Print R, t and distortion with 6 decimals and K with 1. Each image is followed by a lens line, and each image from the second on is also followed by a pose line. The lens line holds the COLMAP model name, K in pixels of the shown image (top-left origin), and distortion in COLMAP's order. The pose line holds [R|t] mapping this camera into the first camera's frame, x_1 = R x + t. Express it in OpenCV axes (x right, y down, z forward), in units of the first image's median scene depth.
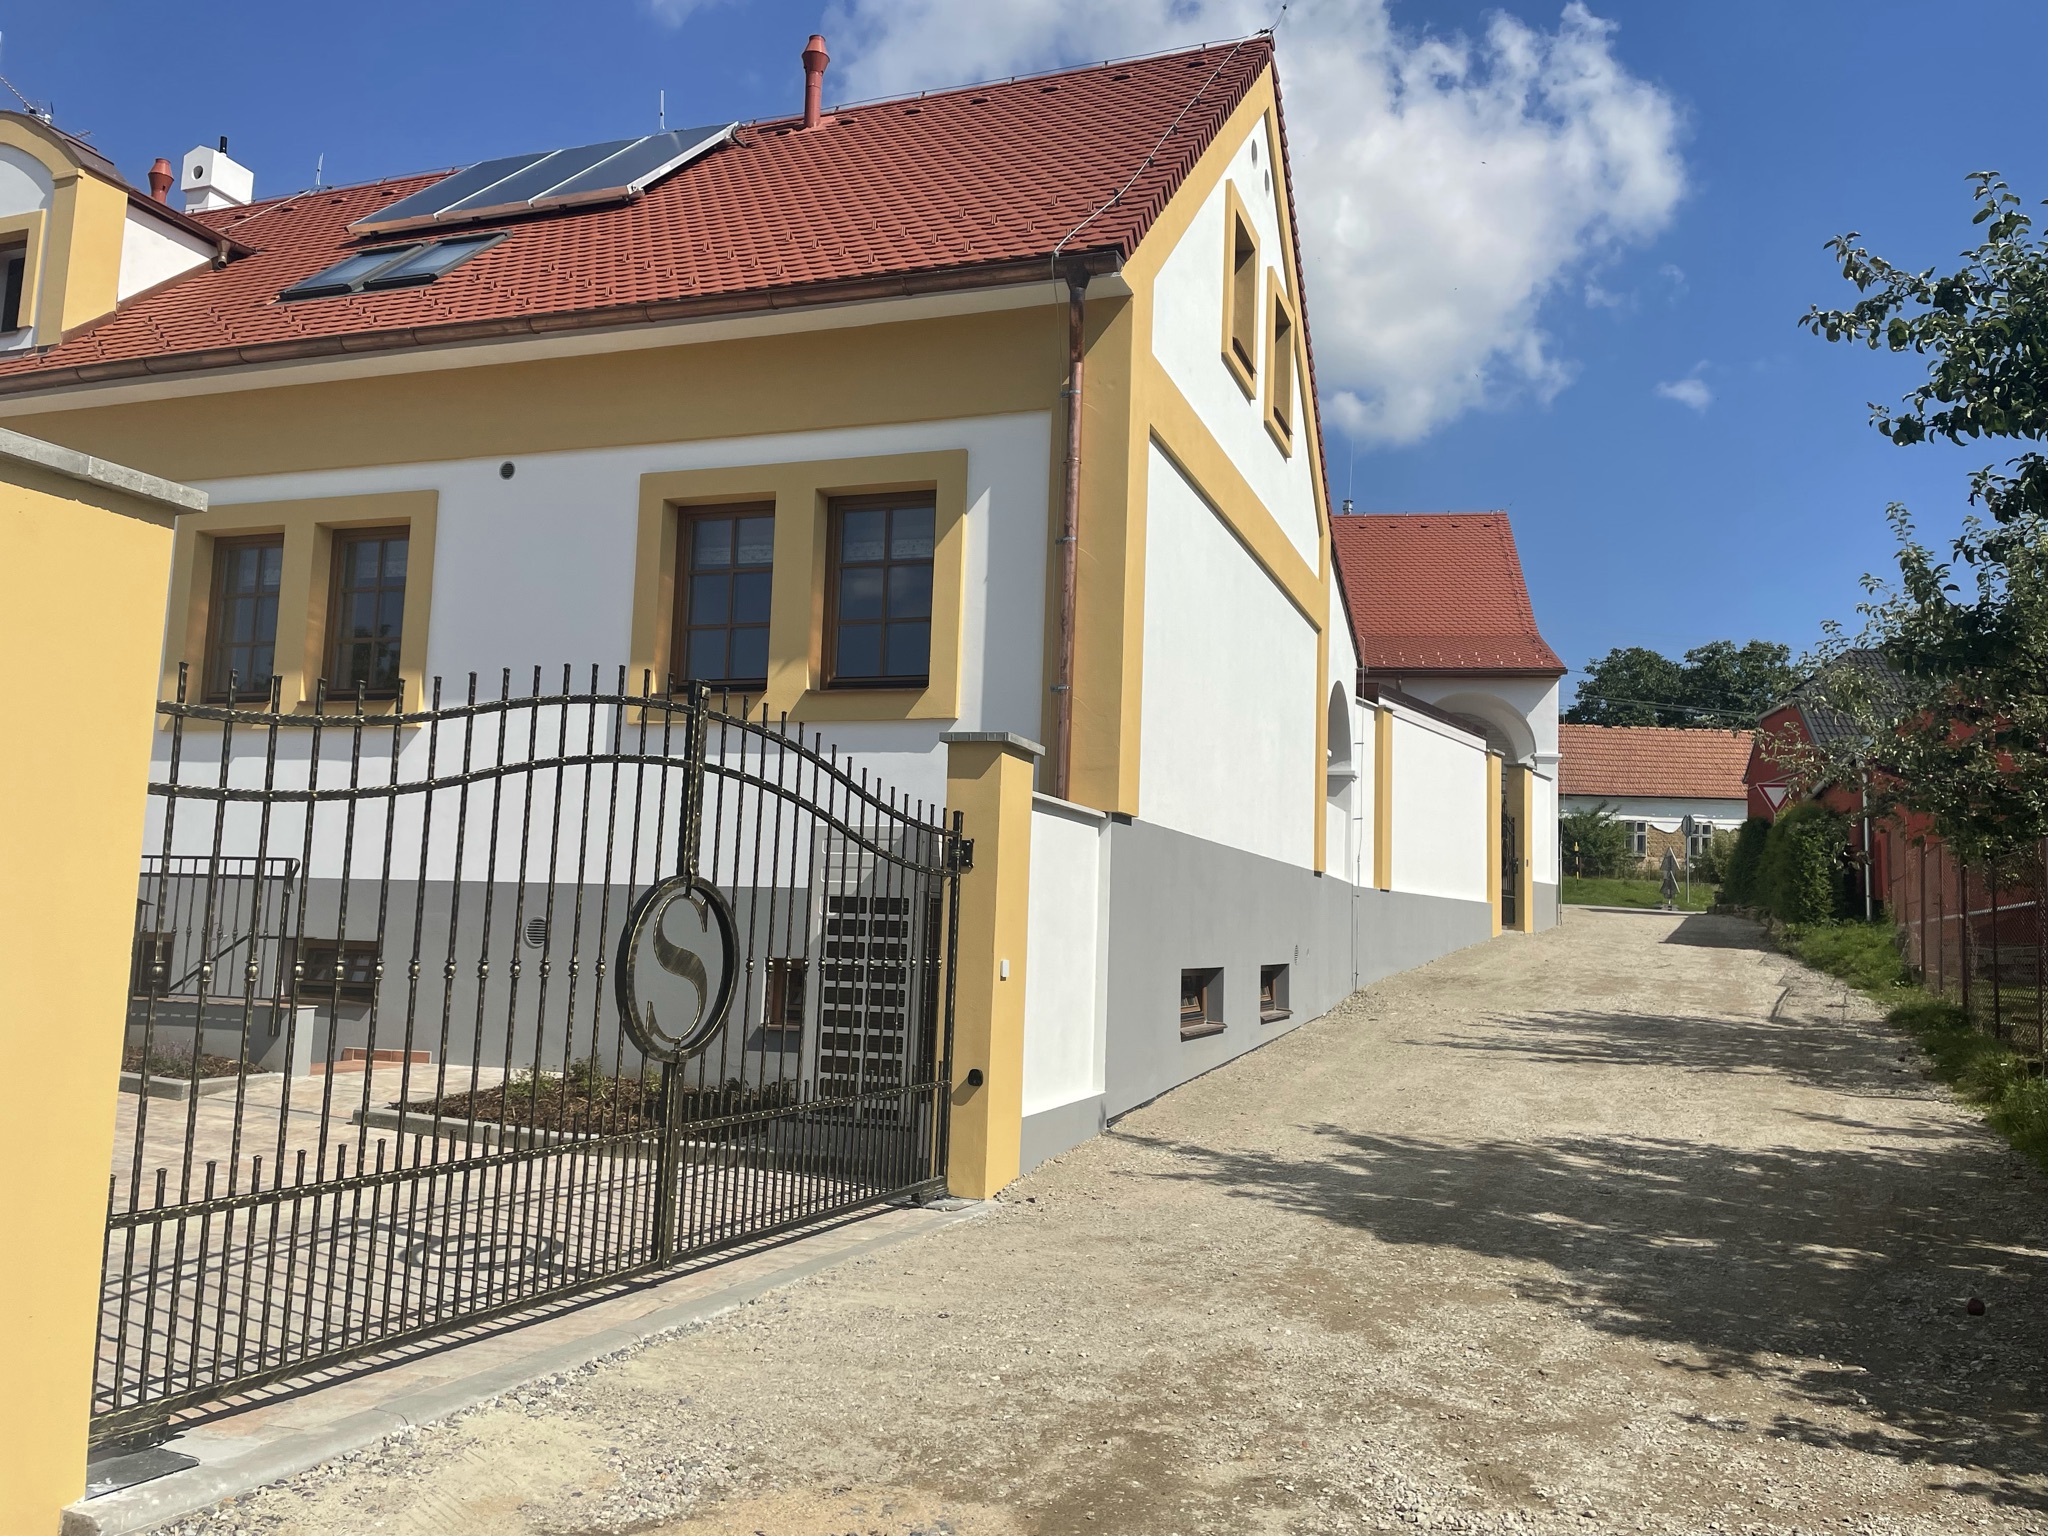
lens RADIAL K [[1531.4, 0, 1029.4], [0, 1531.4, 766.0], [0, 0, 1]] dist [0.095558, -0.127209]
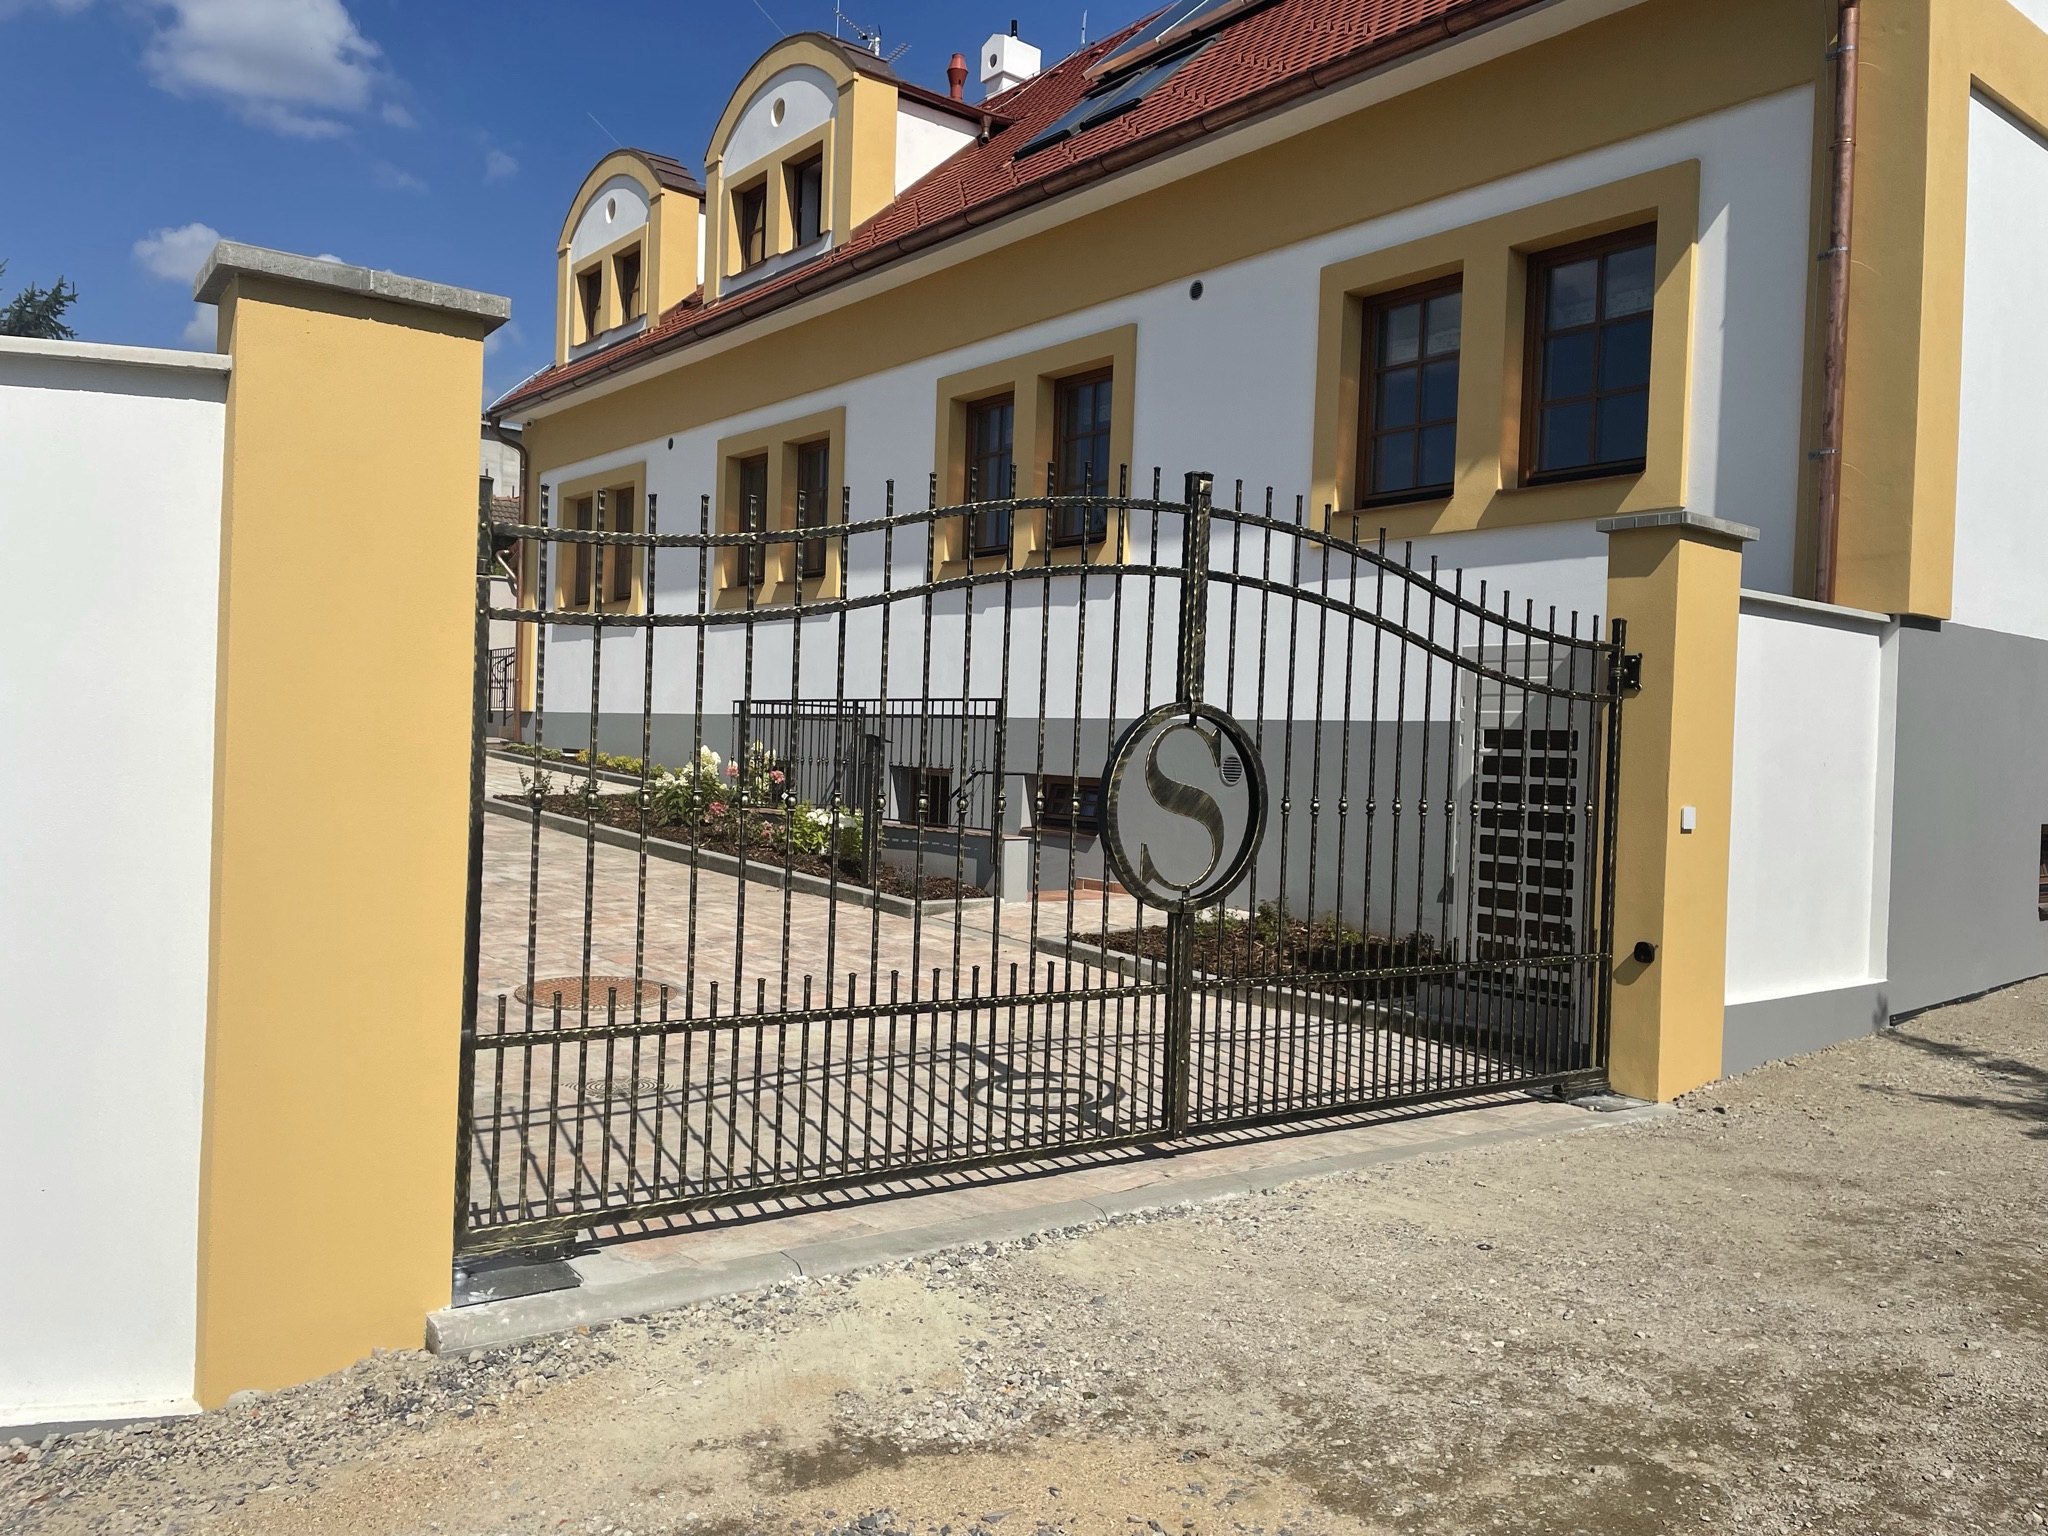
lens RADIAL K [[1531.4, 0, 1029.4], [0, 1531.4, 766.0], [0, 0, 1]] dist [0.095558, -0.127209]
pose [[0.851541, 0.001986, -0.524284, 0.102792], [0.051080, 0.994921, 0.086733, 0.018212], [0.521793, -0.100638, 0.847115, 0.144440]]
